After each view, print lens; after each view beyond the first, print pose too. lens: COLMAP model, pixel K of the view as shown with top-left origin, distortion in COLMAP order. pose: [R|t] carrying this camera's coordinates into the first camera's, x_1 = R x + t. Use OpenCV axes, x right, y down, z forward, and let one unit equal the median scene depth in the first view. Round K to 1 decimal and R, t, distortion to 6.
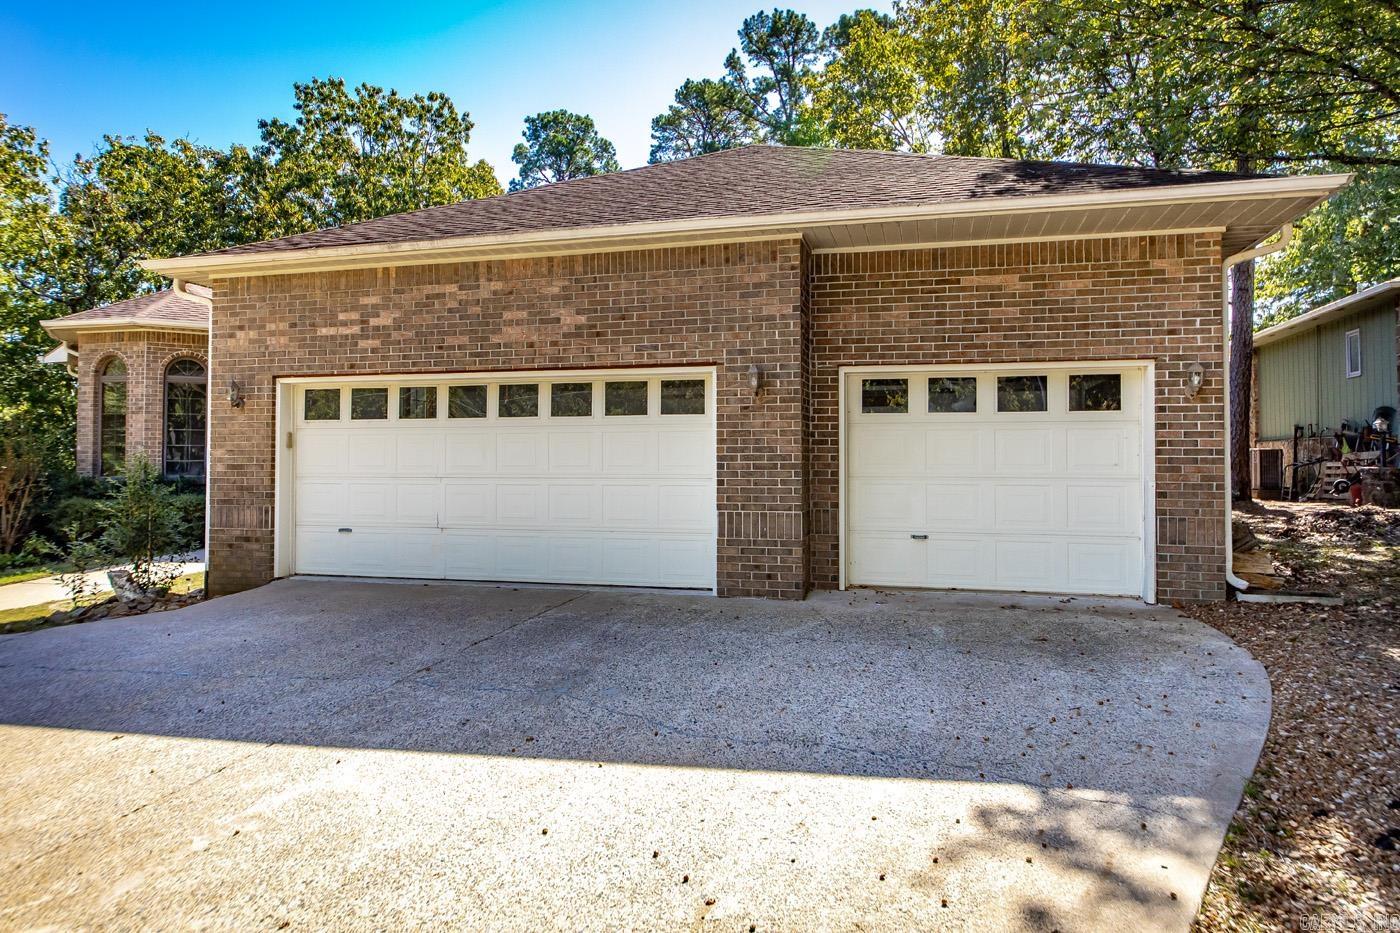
lens RADIAL K [[873.2, 0, 697.7], [0, 873.2, 438.2], [0, 0, 1]] dist [0.006981, 0.000116]
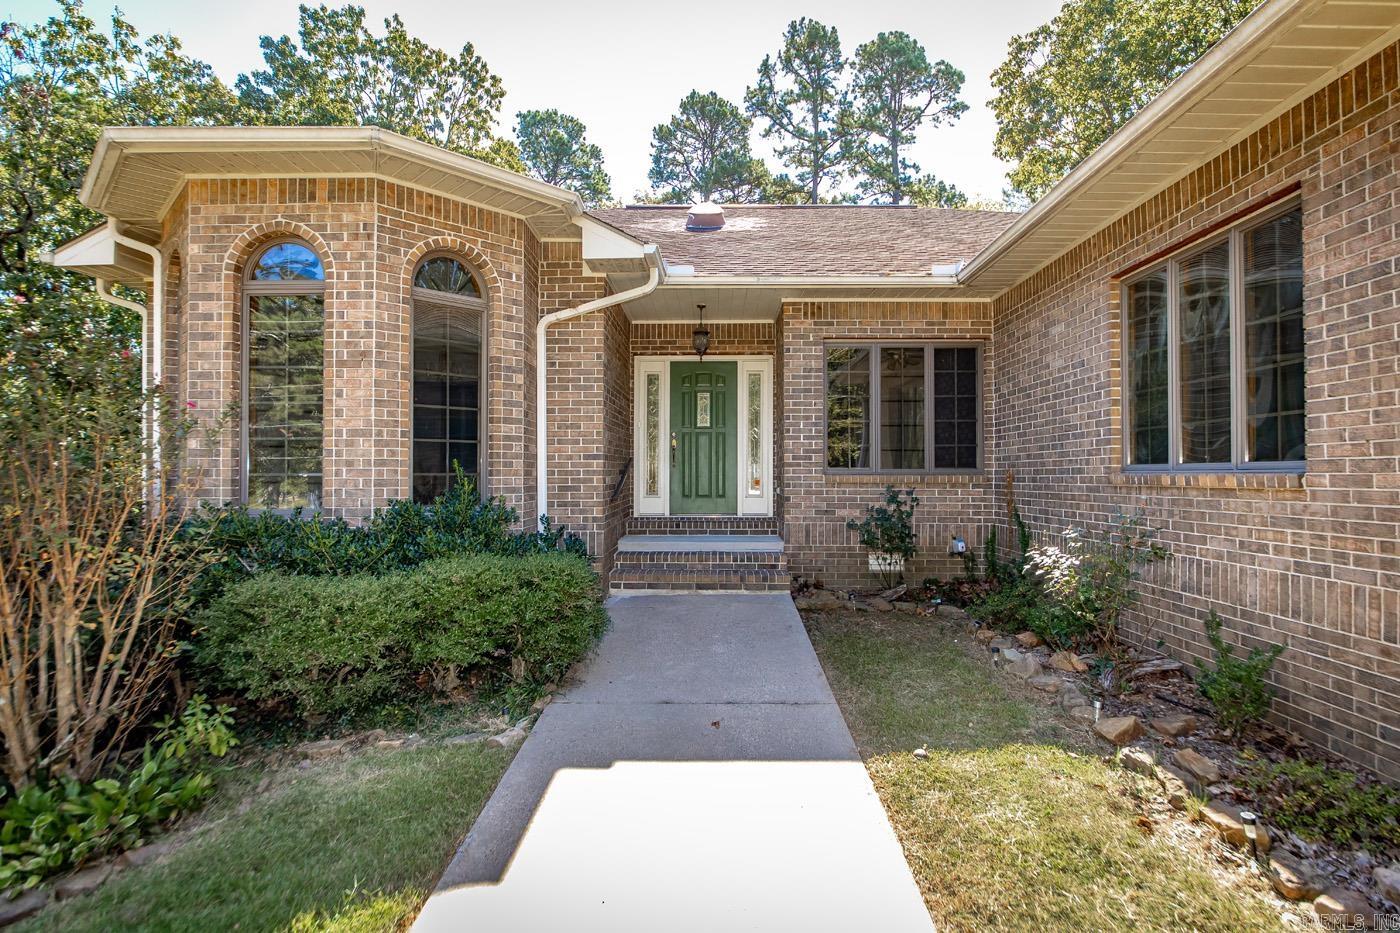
lens RADIAL K [[701.3, 0, 700.0], [0, 701.3, 466.5], [0, 0, 1]] dist [-0.019218, -0.000191]
pose [[0.970329, 0.003656, 0.241760, -0.556803], [-0.008194, 0.999809, 0.017766, 0.014451], [-0.241648, -0.019220, 0.970173, 0.619088]]
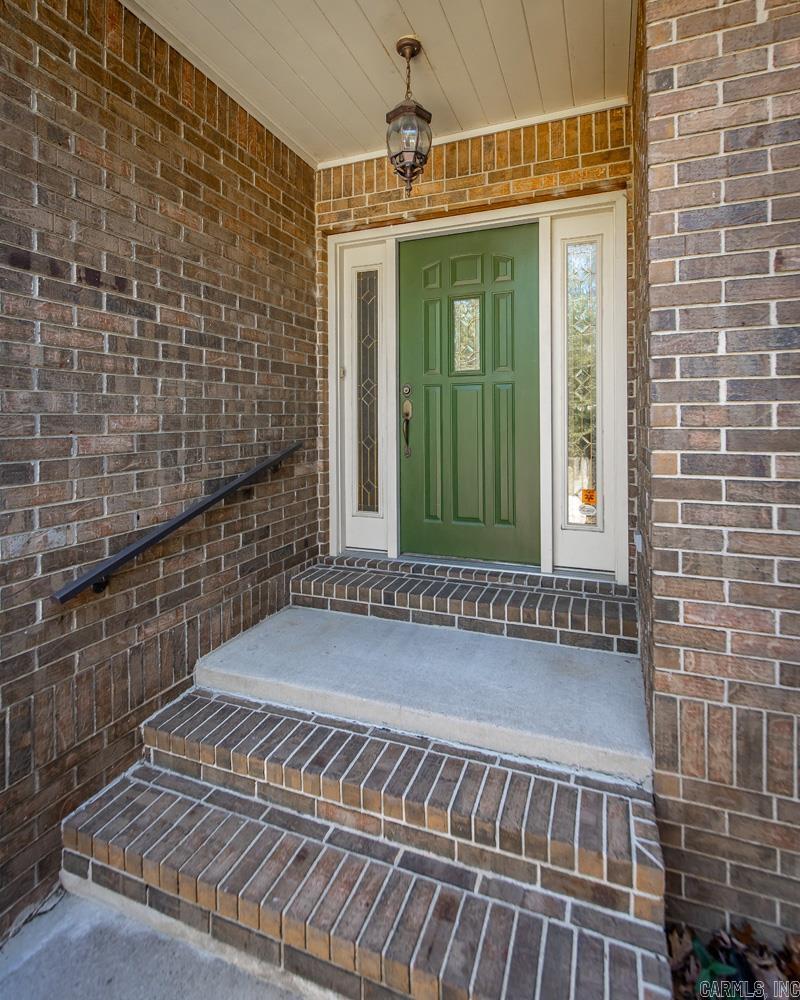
lens RADIAL K [[519.4, 0, 400.6], [0, 519.4, 417.8], [0, 0, 1]] dist [0.001804, 0.000295]
pose [[0.993463, -0.006899, -0.113942, -0.414847], [0.010089, 0.999573, 0.027439, 0.003717], [0.113704, -0.028410, 0.993108, 0.983024]]
